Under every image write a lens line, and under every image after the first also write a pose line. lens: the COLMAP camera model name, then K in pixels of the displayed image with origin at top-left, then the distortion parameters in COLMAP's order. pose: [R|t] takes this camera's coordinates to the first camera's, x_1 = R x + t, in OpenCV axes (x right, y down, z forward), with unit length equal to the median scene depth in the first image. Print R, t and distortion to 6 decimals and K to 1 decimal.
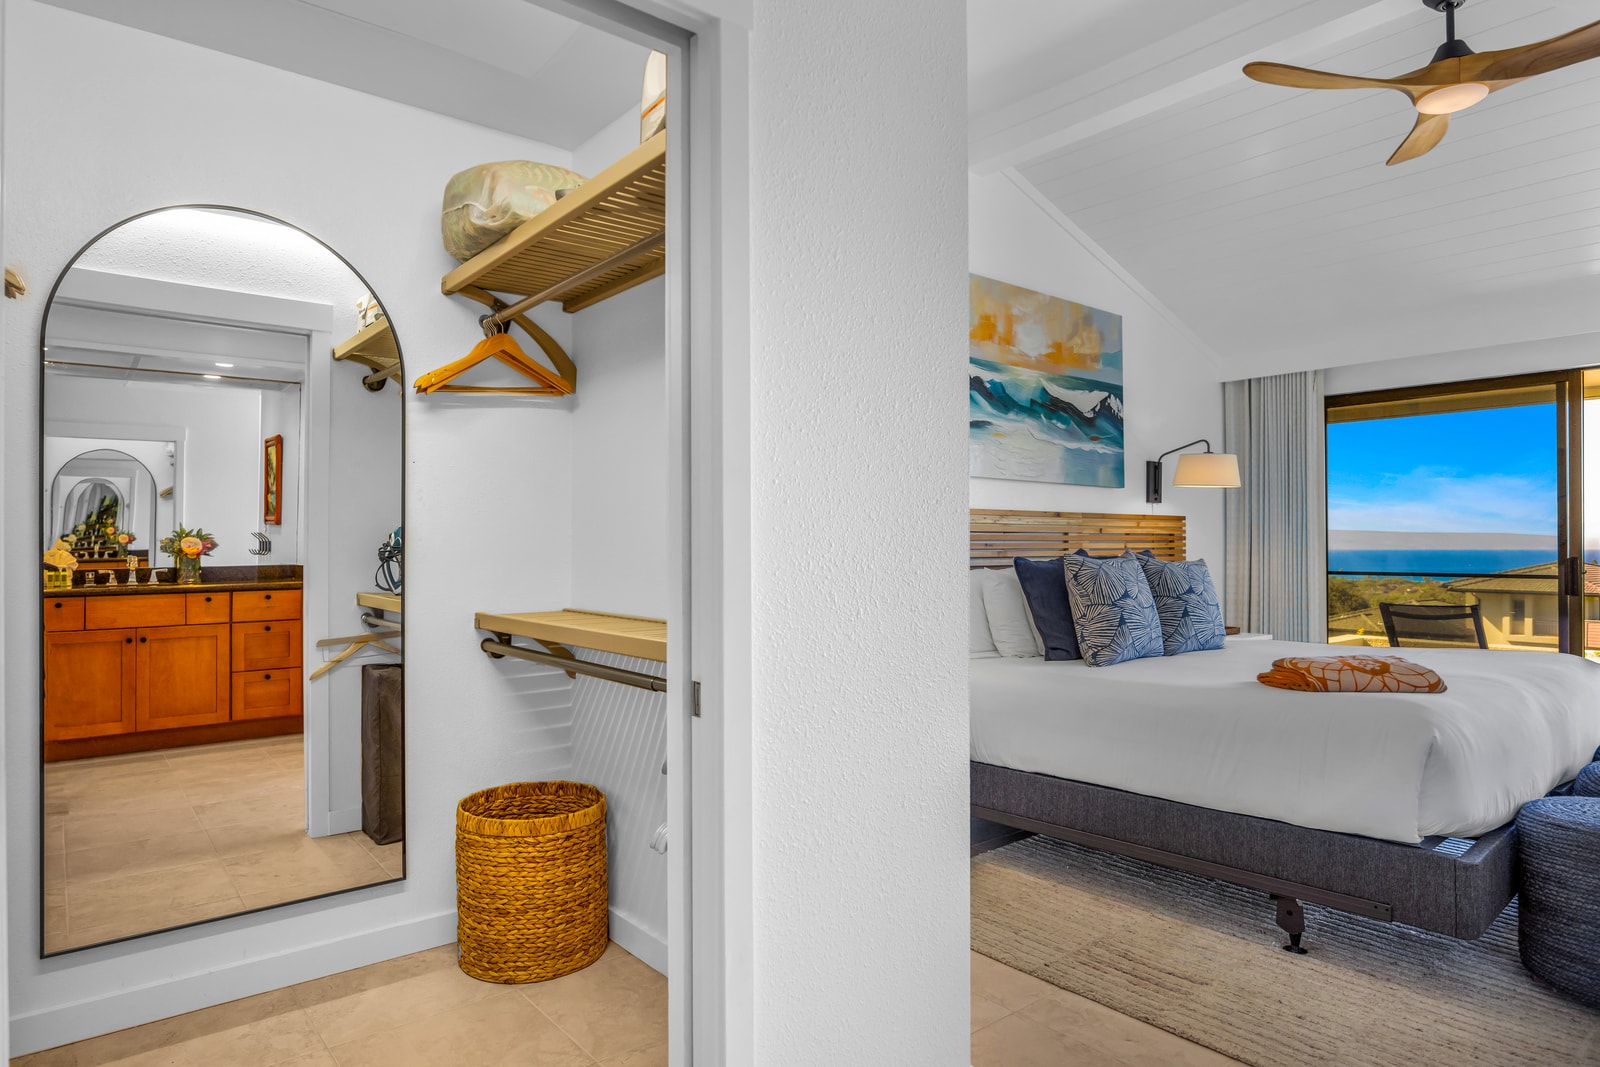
lens RADIAL K [[959.3, 0, 800.4], [0, 959.3, 537.5], [0, 0, 1]] dist [-0.001578, -0.000521]
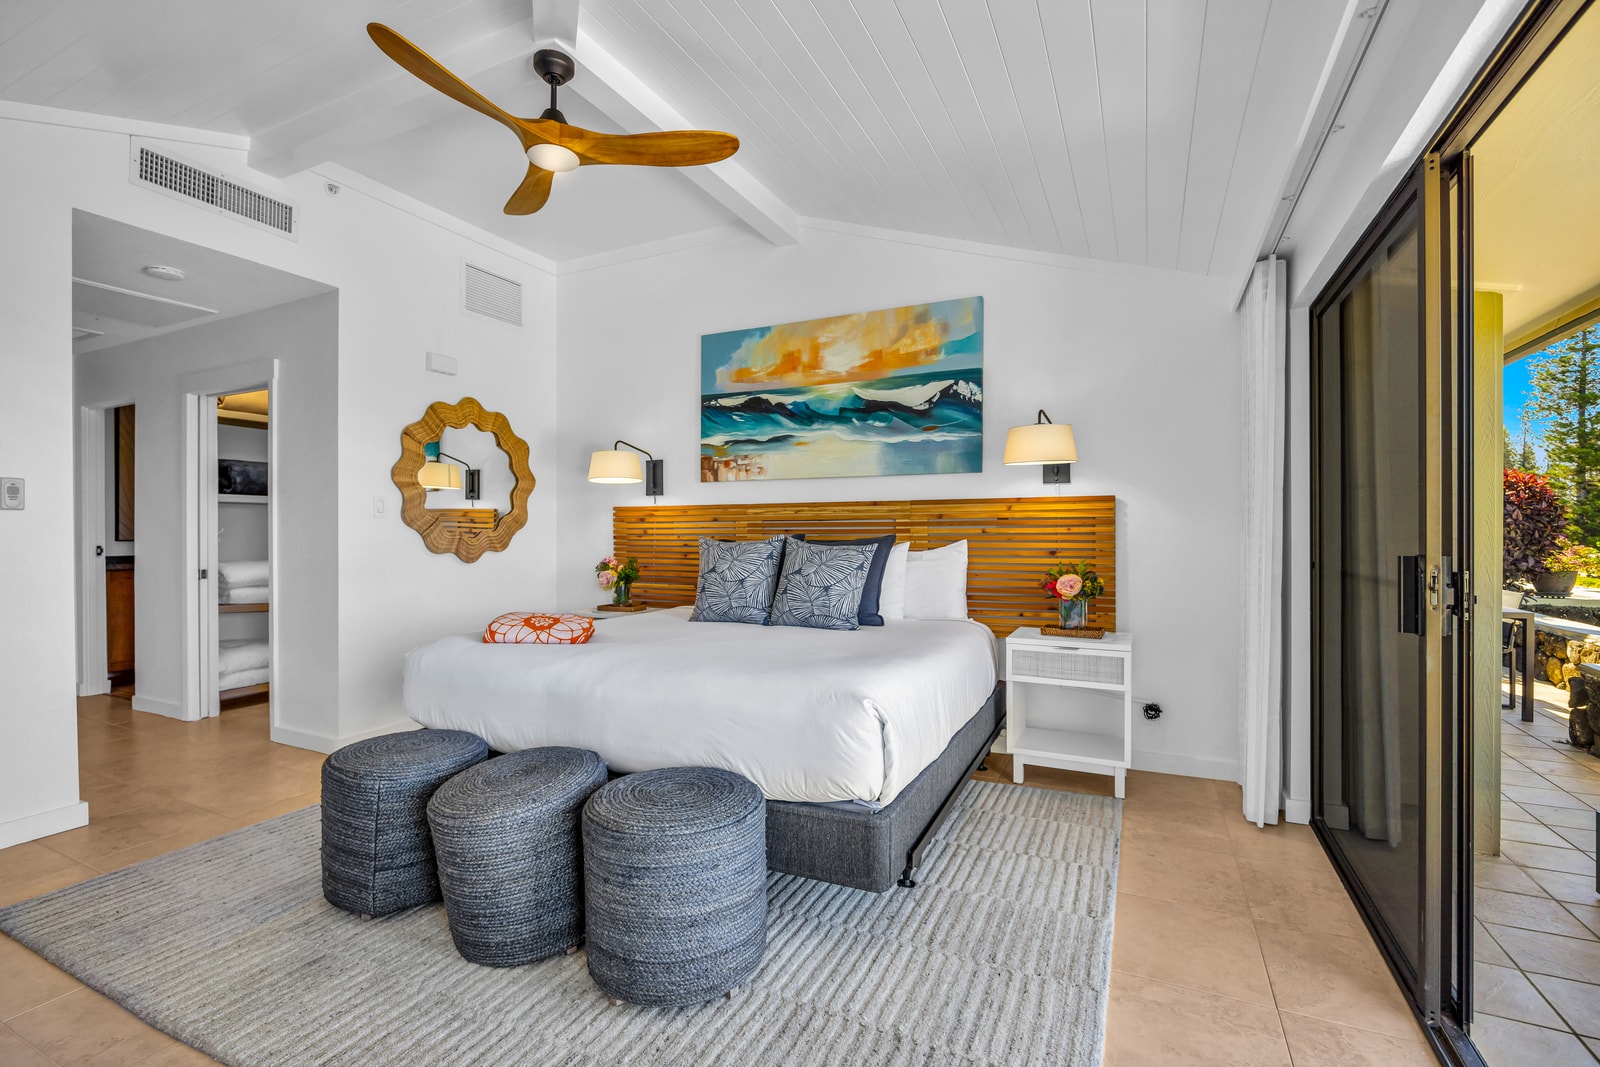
lens RADIAL K [[730.4, 0, 800.0], [0, 730.4, 533.5], [0, 0, 1]] dist [-0.000069, 0.000024]
pose [[0.391635, 0.003067, -0.920116, 1.002706], [0.008831, 0.999936, 0.007092, 0.004429], [0.920078, -0.010903, 0.391582, 0.566834]]
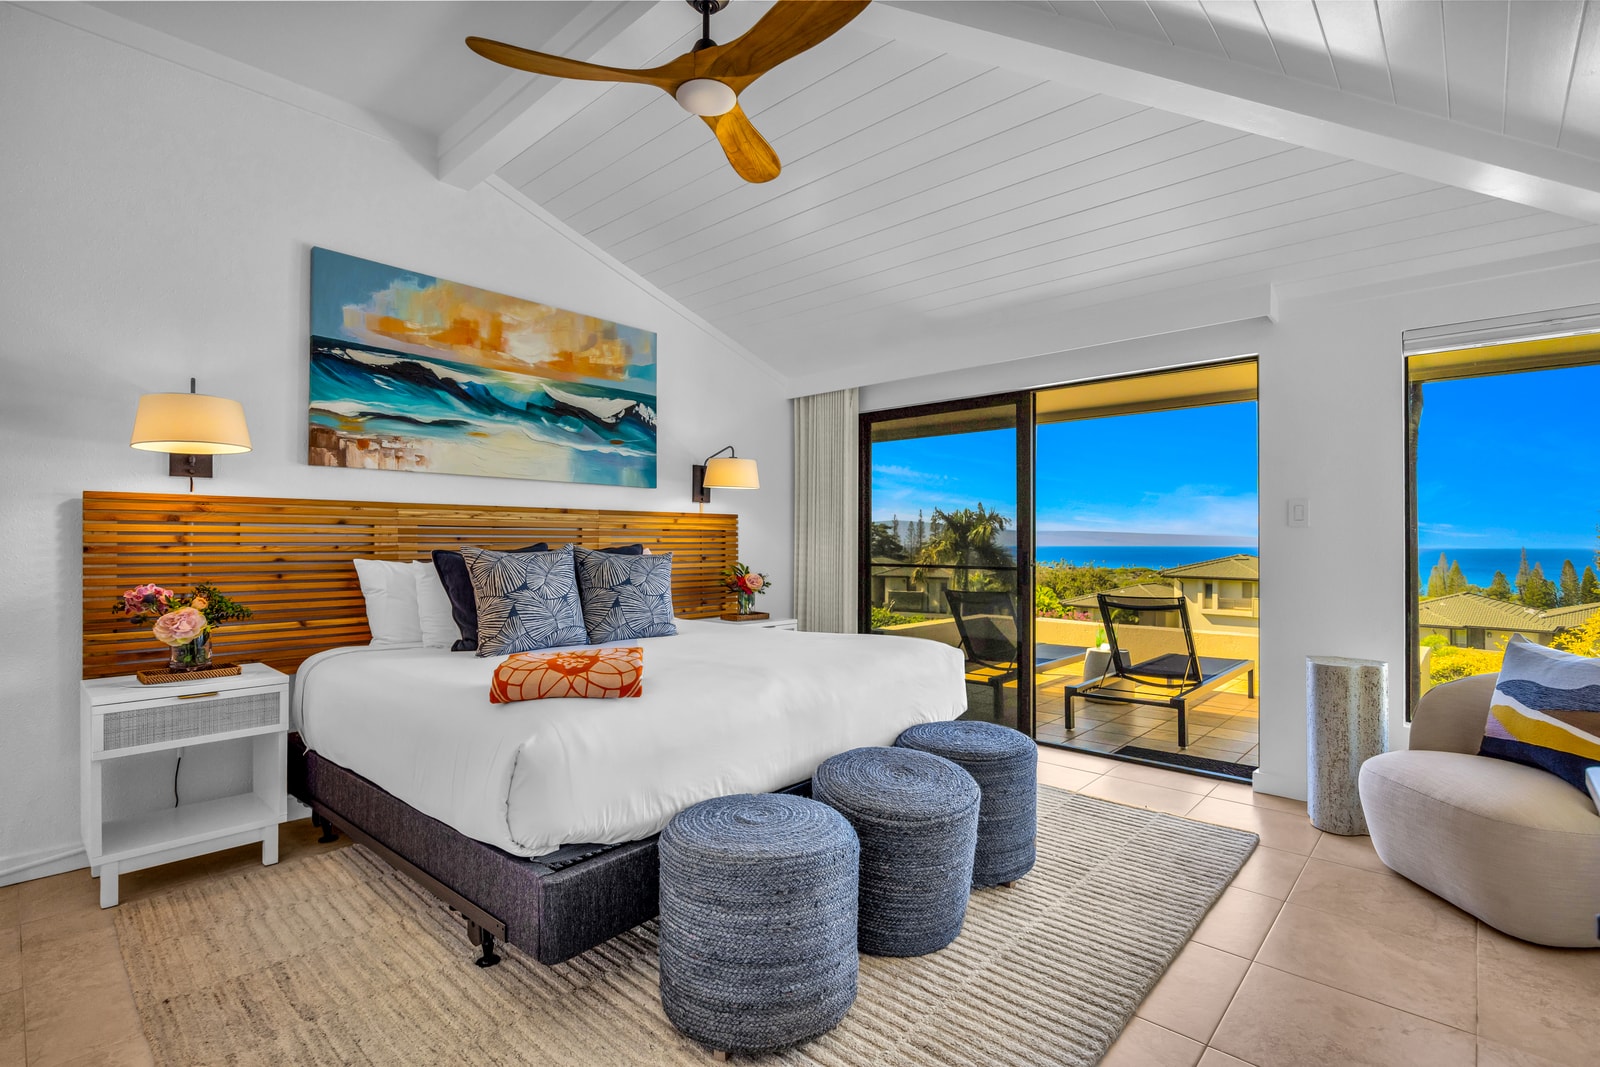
lens RADIAL K [[748.8, 0, 800.0], [0, 748.8, 533.5], [0, 0, 1]] dist [-0.012624, -0.000158]
pose [[0.992872, 0.004153, 0.119114, 0.420967], [-0.003741, 0.999986, -0.003682, 0.003342], [-0.119127, 0.003211, 0.992874, 0.130396]]
